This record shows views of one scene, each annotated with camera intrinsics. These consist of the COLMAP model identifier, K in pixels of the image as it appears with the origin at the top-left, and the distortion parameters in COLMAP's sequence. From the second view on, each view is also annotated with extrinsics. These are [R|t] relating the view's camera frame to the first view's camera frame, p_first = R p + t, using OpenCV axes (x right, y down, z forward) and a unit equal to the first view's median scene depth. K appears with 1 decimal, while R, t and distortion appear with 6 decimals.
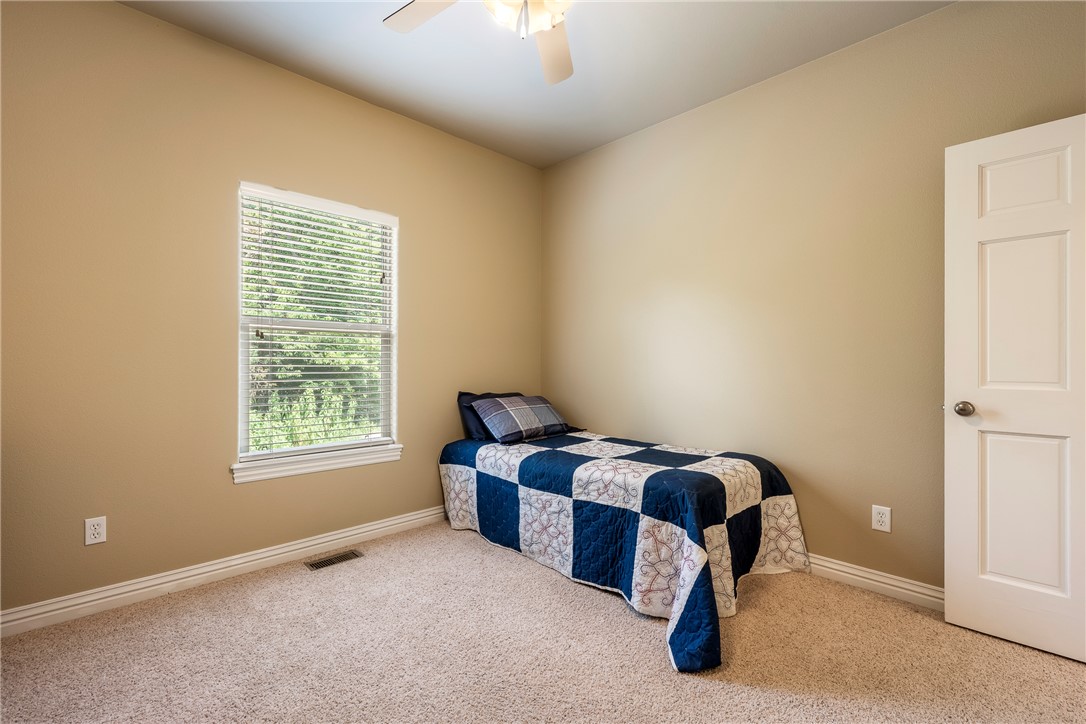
lens RADIAL K [[466.4, 0, 544.2], [0, 466.4, 361.8], [0, 0, 1]] dist [0.016853, 0.000650]
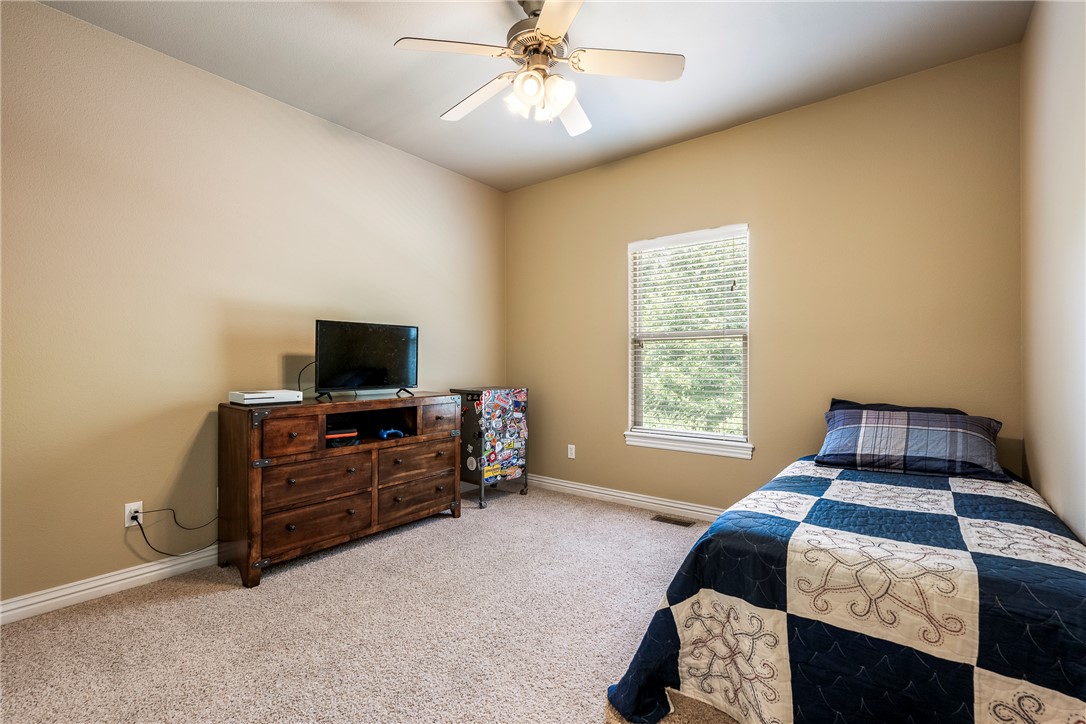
lens RADIAL K [[496.9, 0, 543.7], [0, 496.9, 360.3], [0, 0, 1]] dist [0.001300, 0.000310]
pose [[0.154371, -0.004277, -0.988004, 0.932661], [0.012108, 0.999924, -0.002437, -0.012933], [0.987939, -0.011587, 0.154411, 0.515786]]
